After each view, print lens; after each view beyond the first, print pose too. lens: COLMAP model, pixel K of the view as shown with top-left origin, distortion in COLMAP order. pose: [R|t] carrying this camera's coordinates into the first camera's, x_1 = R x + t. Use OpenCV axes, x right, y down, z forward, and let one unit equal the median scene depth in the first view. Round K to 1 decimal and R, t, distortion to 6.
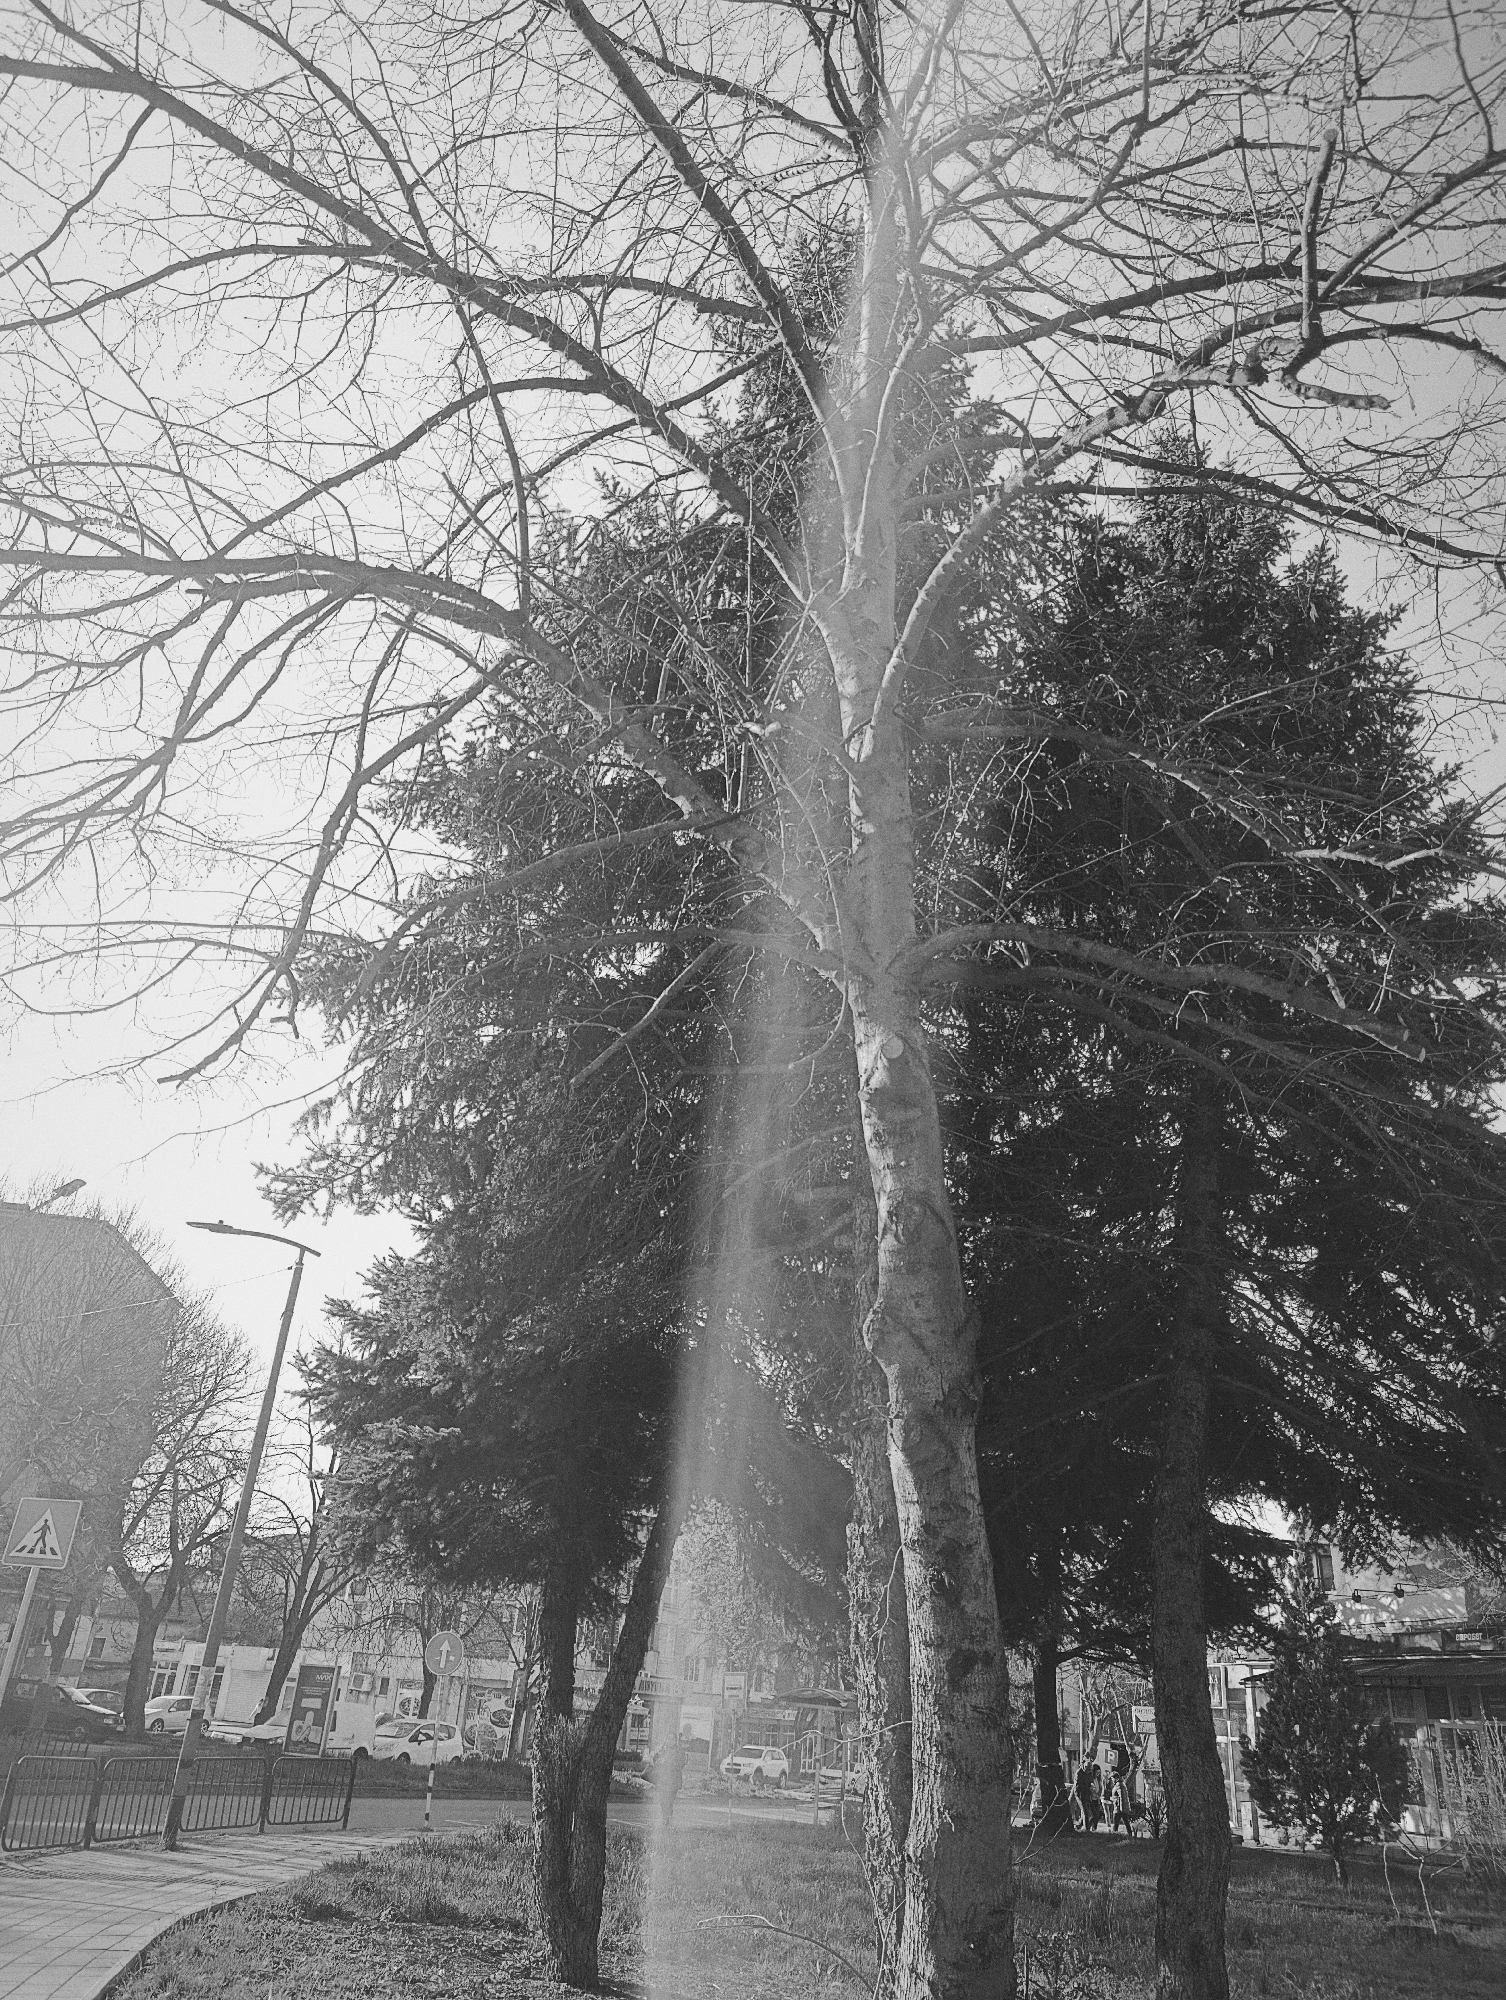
lens RADIAL K [[1330.7, 0, 753.0], [0, 1330.7, 1000.0], [0, 0, 1]] dist [0.017415, -0.028765]
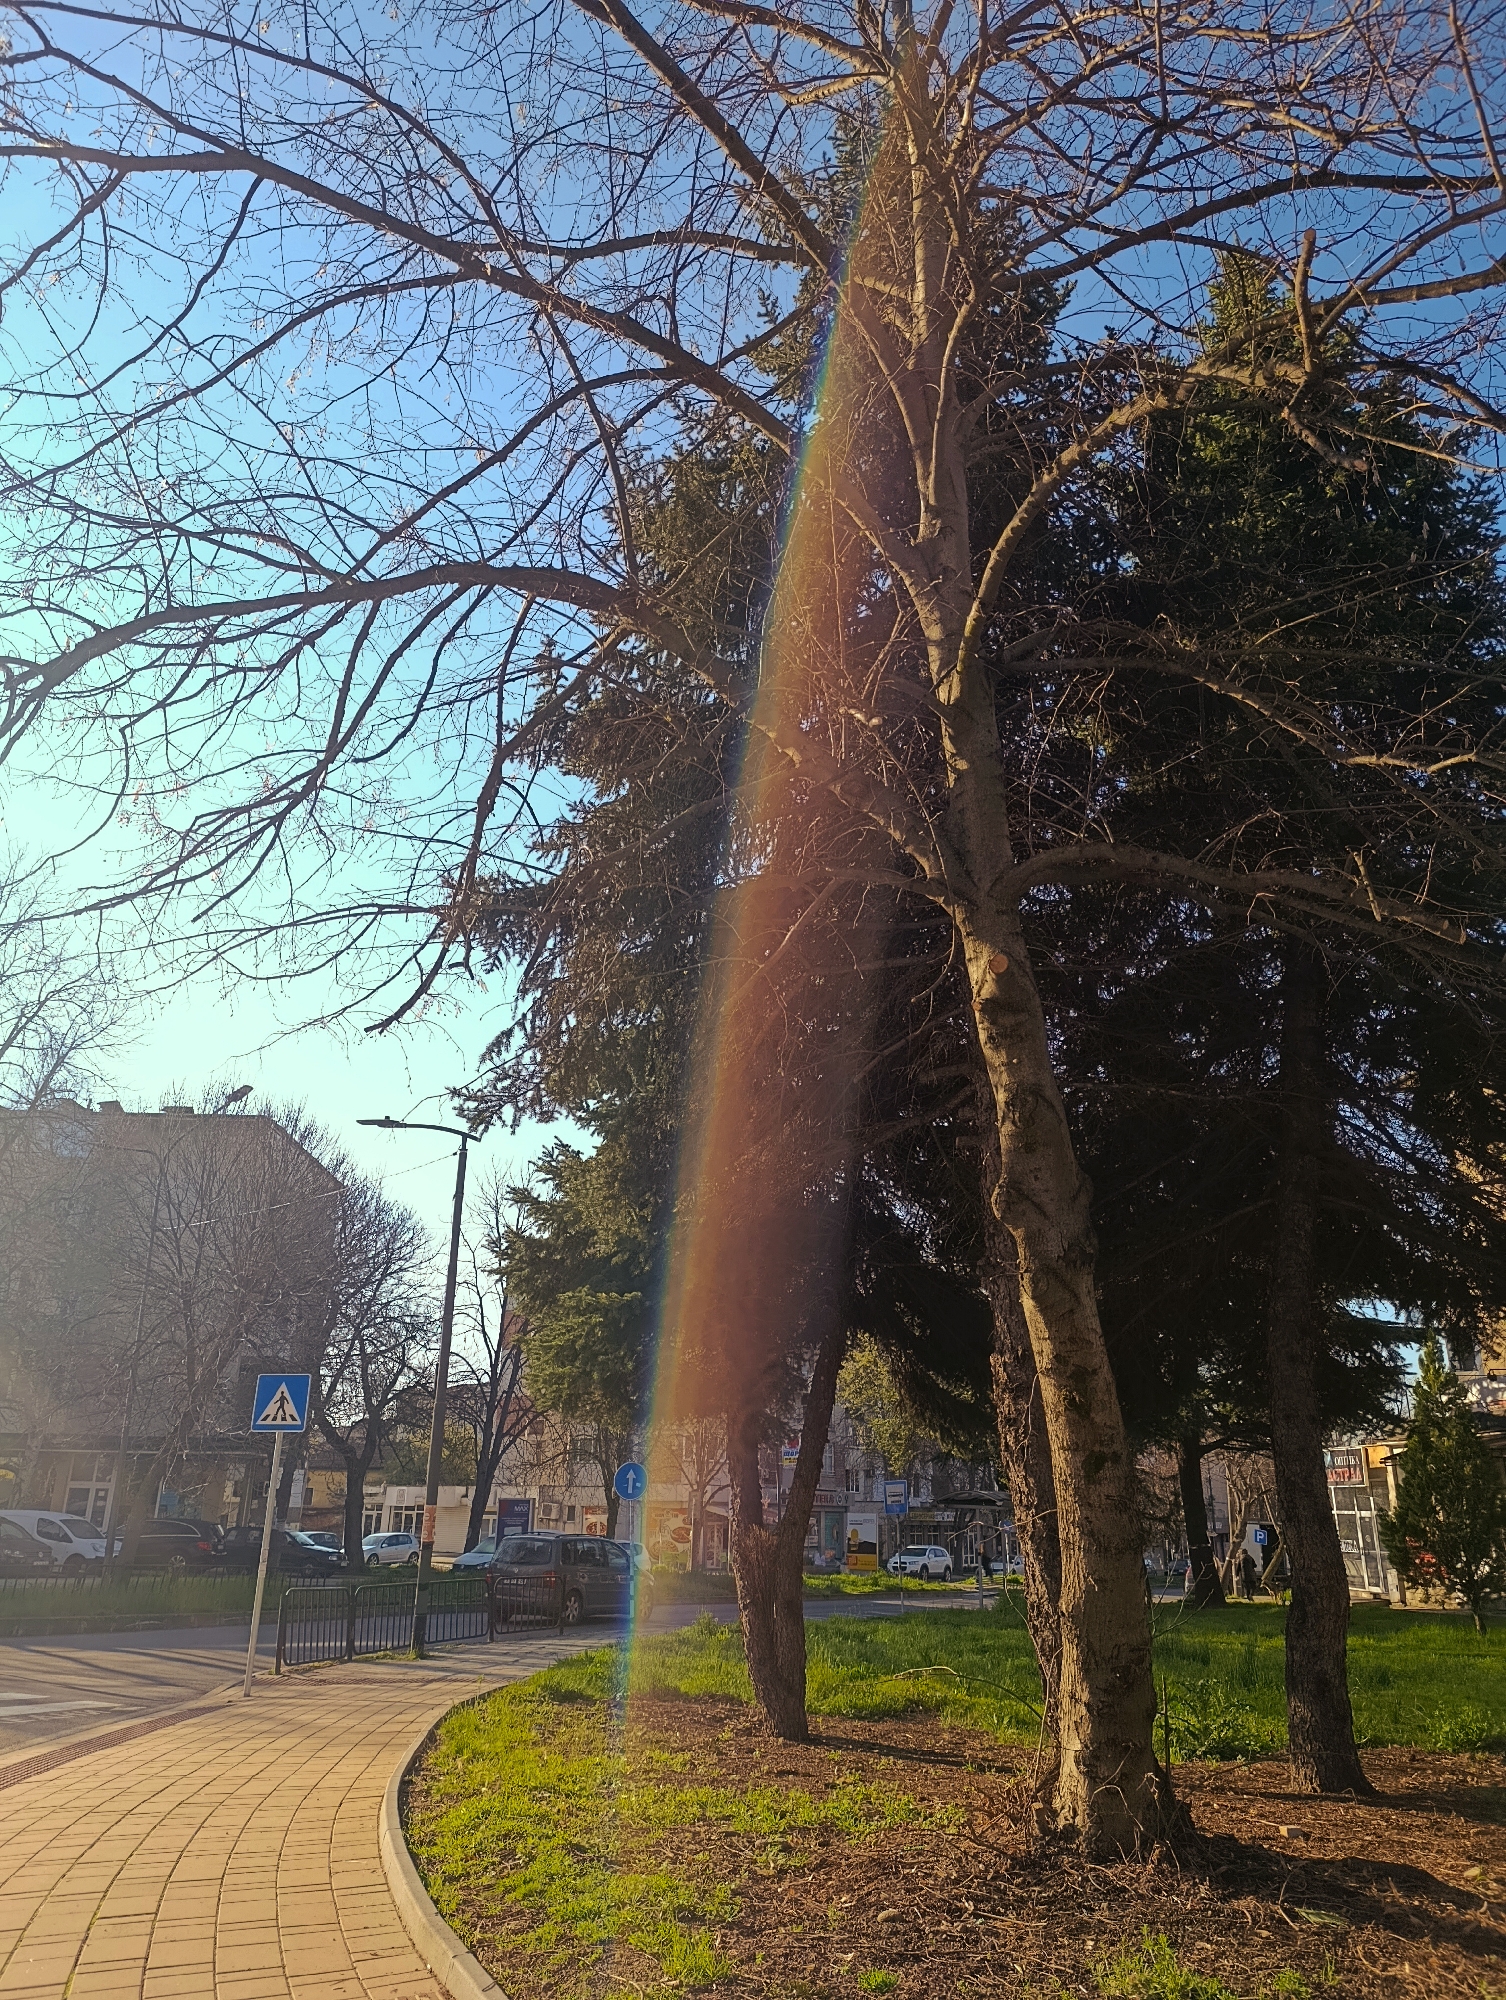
lens RADIAL K [[1358.1, 0, 753.0], [0, 1358.1, 1000.0], [0, 0, 1]] dist [0.033267, -0.063813]
pose [[0.992694, -0.089064, -0.081397, -0.008489], [0.098495, 0.987836, 0.120329, -0.058356], [0.069690, -0.127467, 0.989391, -0.116048]]
